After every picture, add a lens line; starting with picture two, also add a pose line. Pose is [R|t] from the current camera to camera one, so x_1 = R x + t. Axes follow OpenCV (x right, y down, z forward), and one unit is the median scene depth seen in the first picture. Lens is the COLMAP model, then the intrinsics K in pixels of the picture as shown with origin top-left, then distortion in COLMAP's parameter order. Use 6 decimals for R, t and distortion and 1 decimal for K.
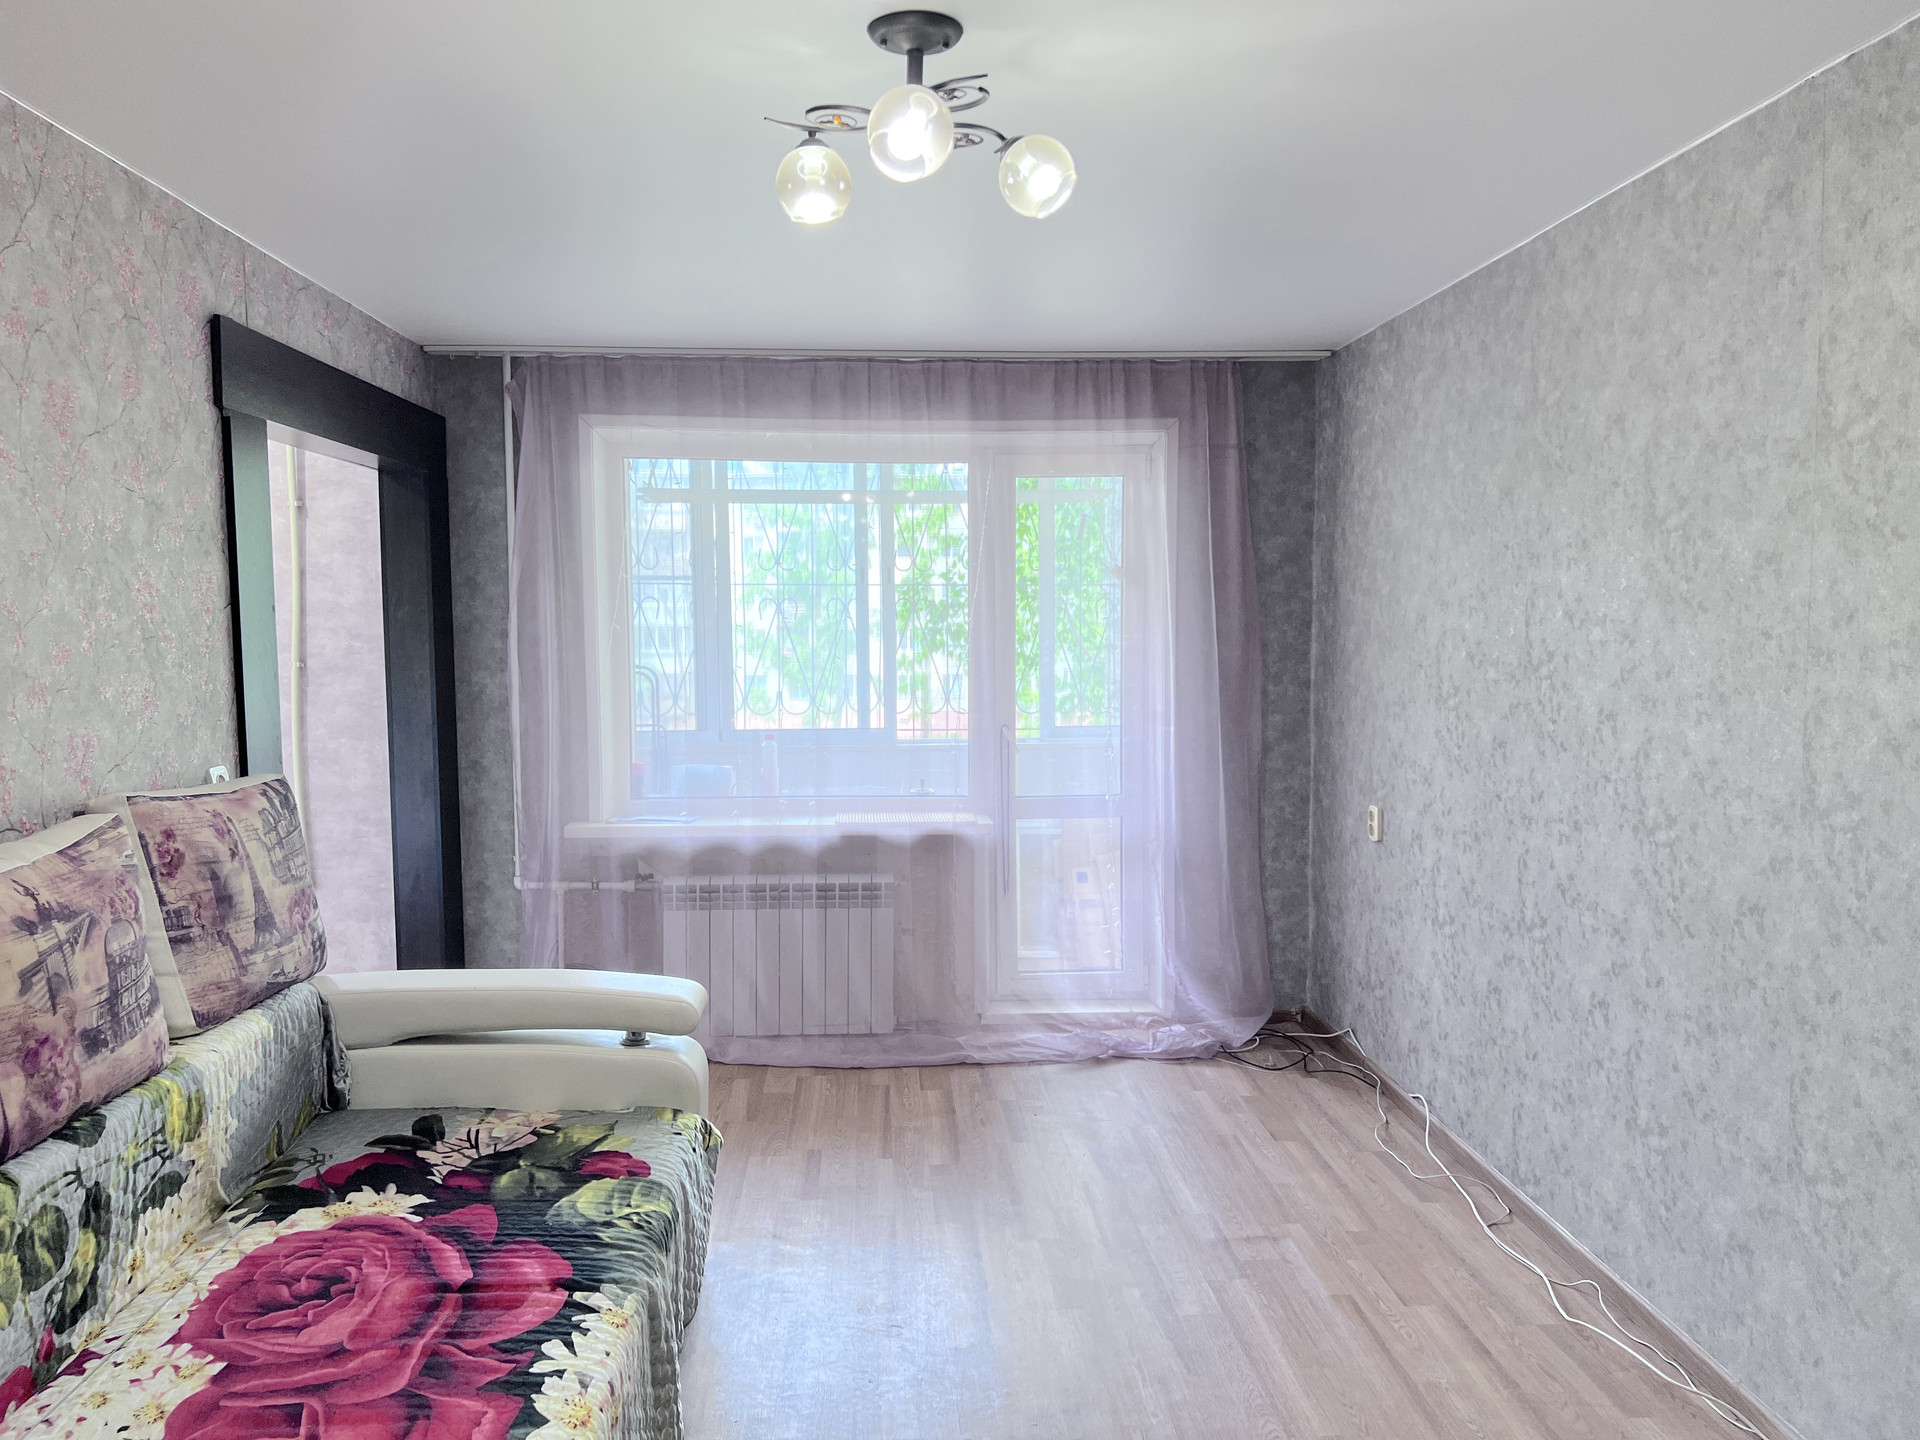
lens RADIAL K [[1425.5, 0, 951.0], [0, 1425.5, 713.3], [0, 0, 1]] dist [0.029437, -0.029812]
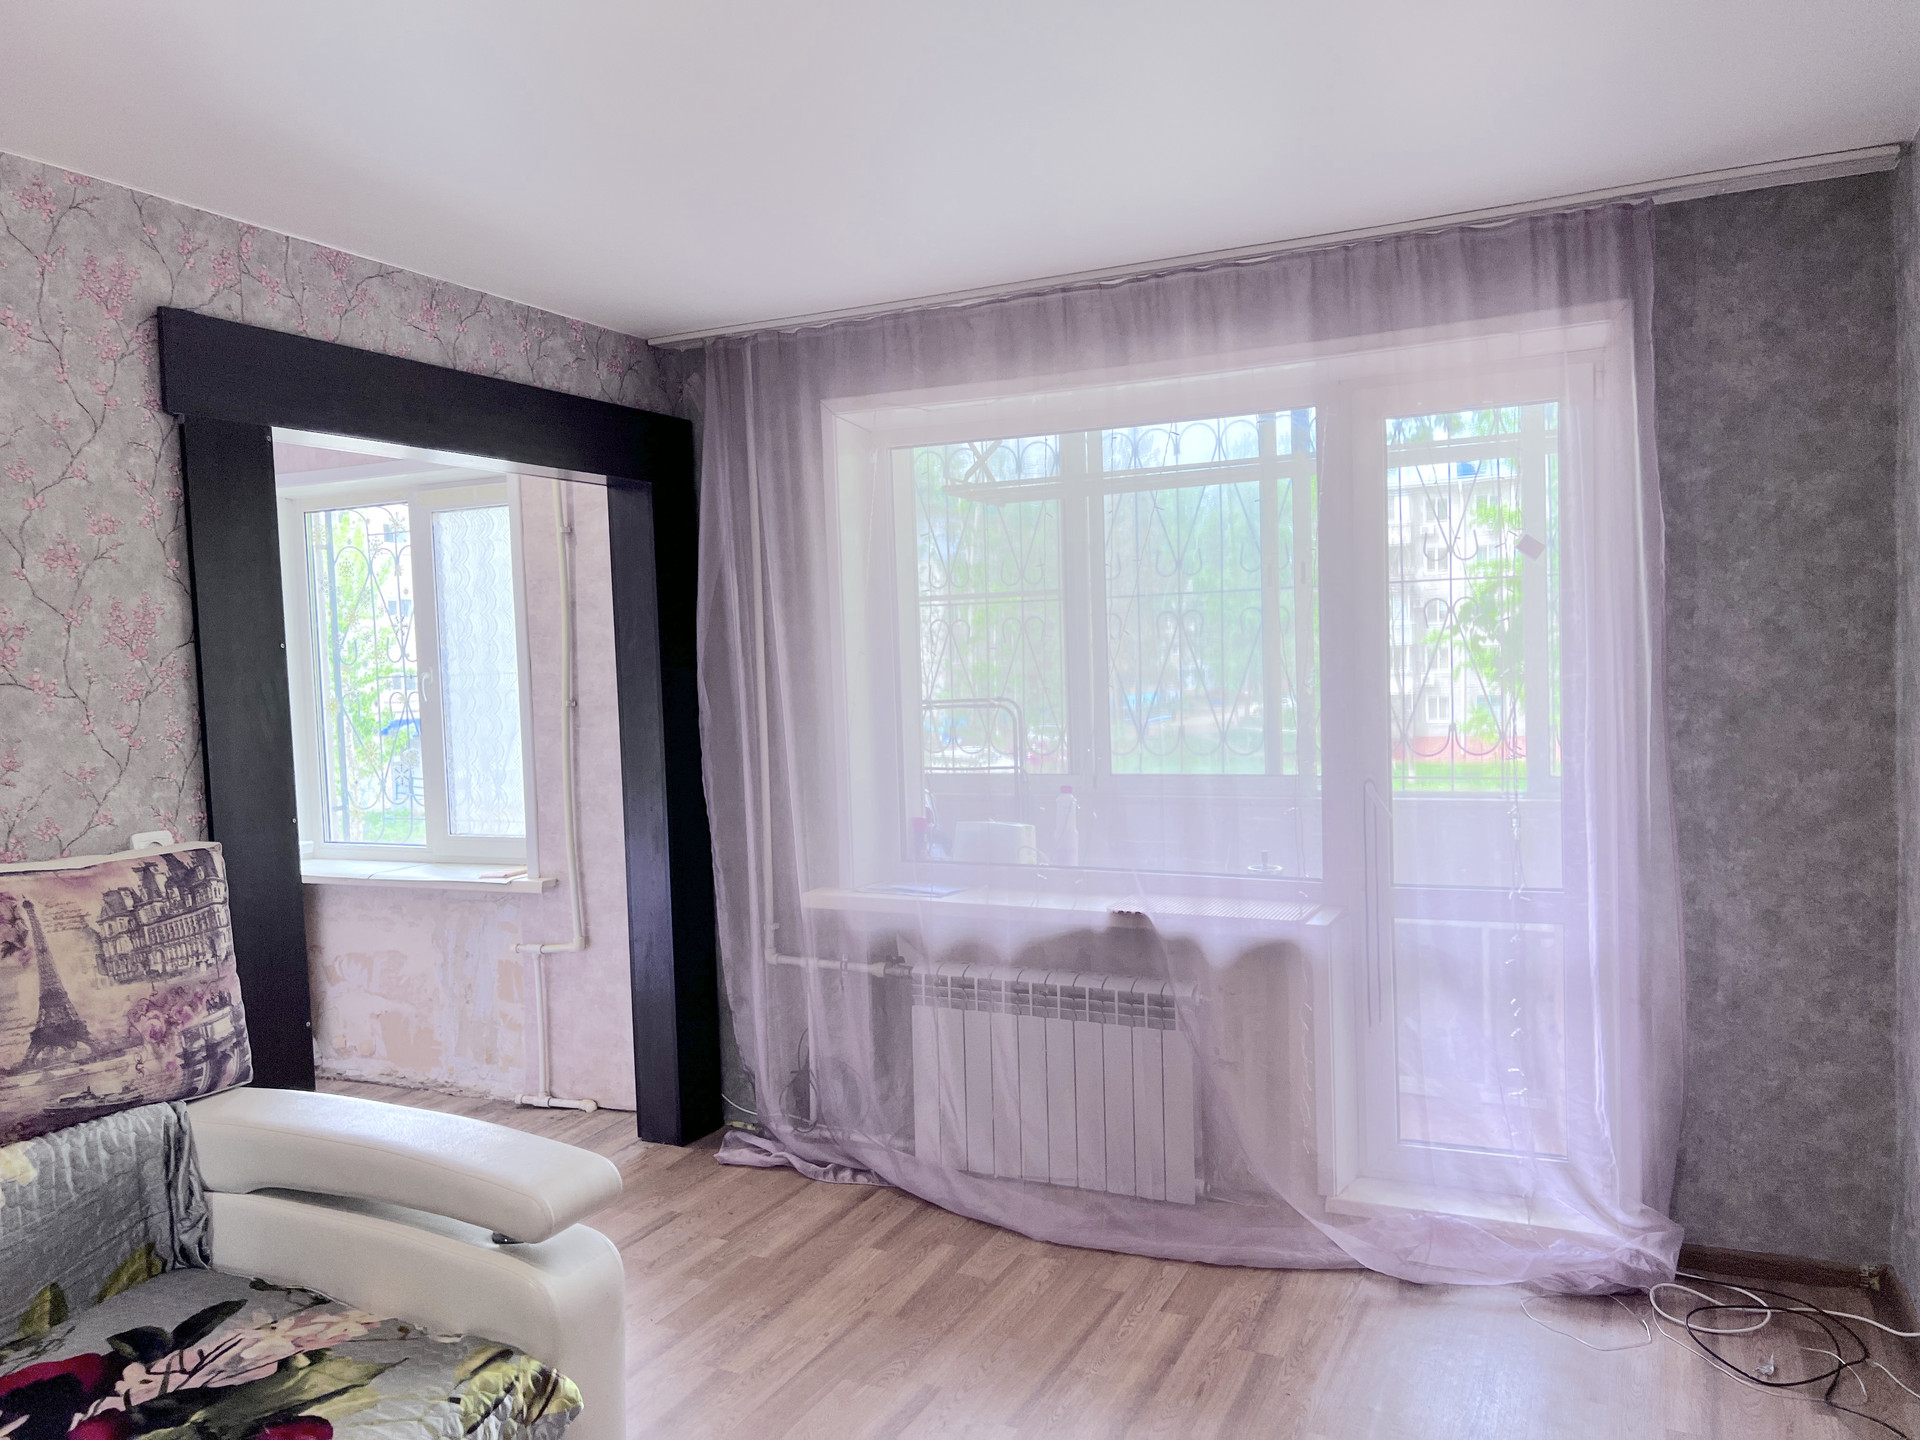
lens RADIAL K [[1425.5, 0, 944.8], [0, 1425.5, 729.1], [0, 0, 1]] dist [0.029437, -0.029812]
pose [[0.873830, 0.000296, -0.486231, 0.331515], [-0.002573, 0.999989, -0.004014, -0.022714], [0.486225, 0.004759, 0.873821, 0.495192]]
